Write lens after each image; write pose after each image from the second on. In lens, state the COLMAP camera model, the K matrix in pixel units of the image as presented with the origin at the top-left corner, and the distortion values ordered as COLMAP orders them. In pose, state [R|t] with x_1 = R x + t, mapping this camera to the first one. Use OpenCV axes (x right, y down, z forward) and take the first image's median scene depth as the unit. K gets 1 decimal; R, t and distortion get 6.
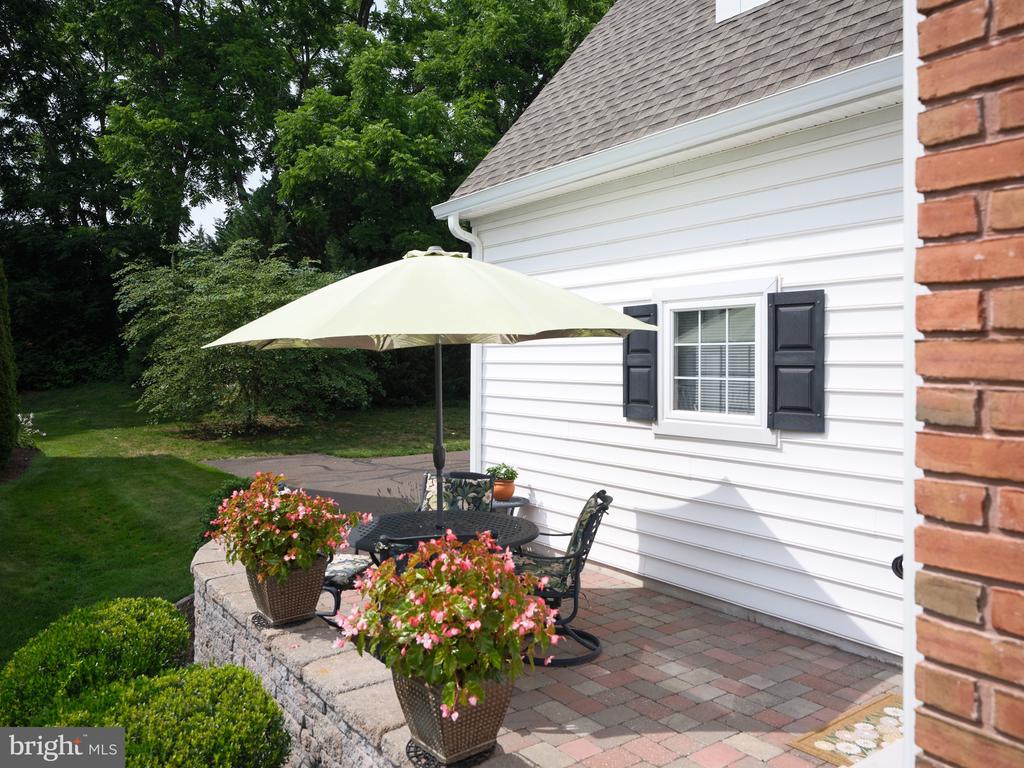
lens RADIAL K [[774.3, 0, 512.0], [0, 774.3, 384.0], [0, 0, 1]] dist [-0.004679, -0.002801]
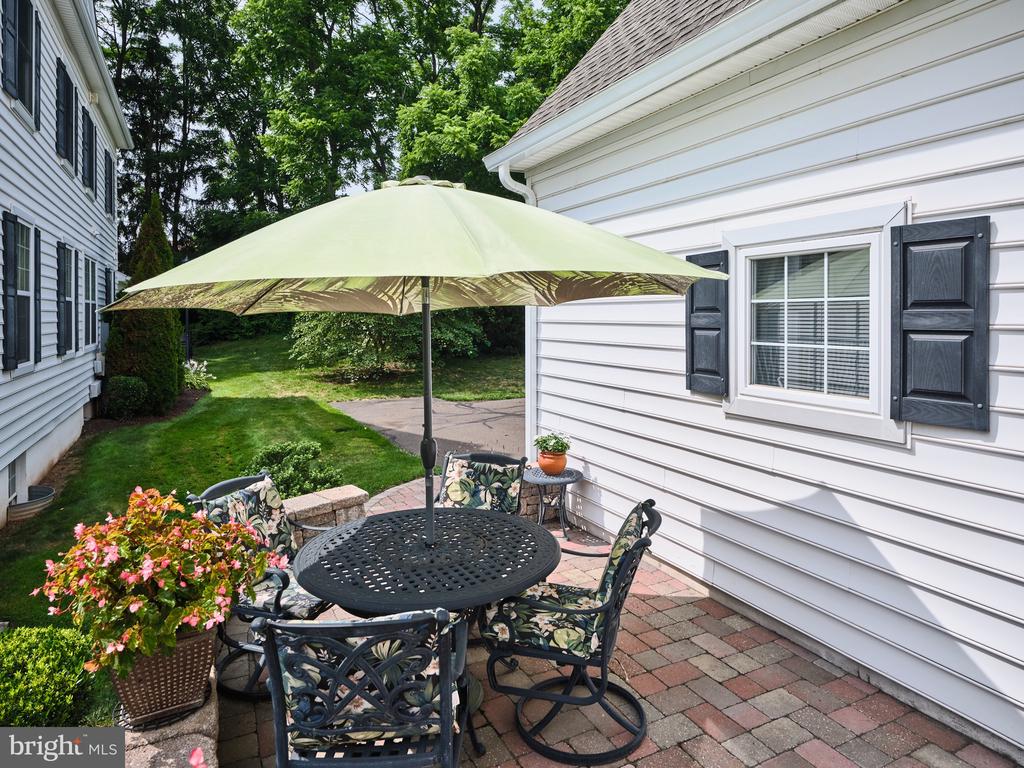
lens RADIAL K [[614.4, 0, 514.9], [0, 614.4, 335.0], [0, 0, 1]] dist [-0.001055, -0.000507]
pose [[0.987539, -0.002454, -0.157354, 0.067550], [0.003138, 0.999987, 0.004099, -0.018903], [0.157341, -0.004542, 0.987534, 0.330436]]
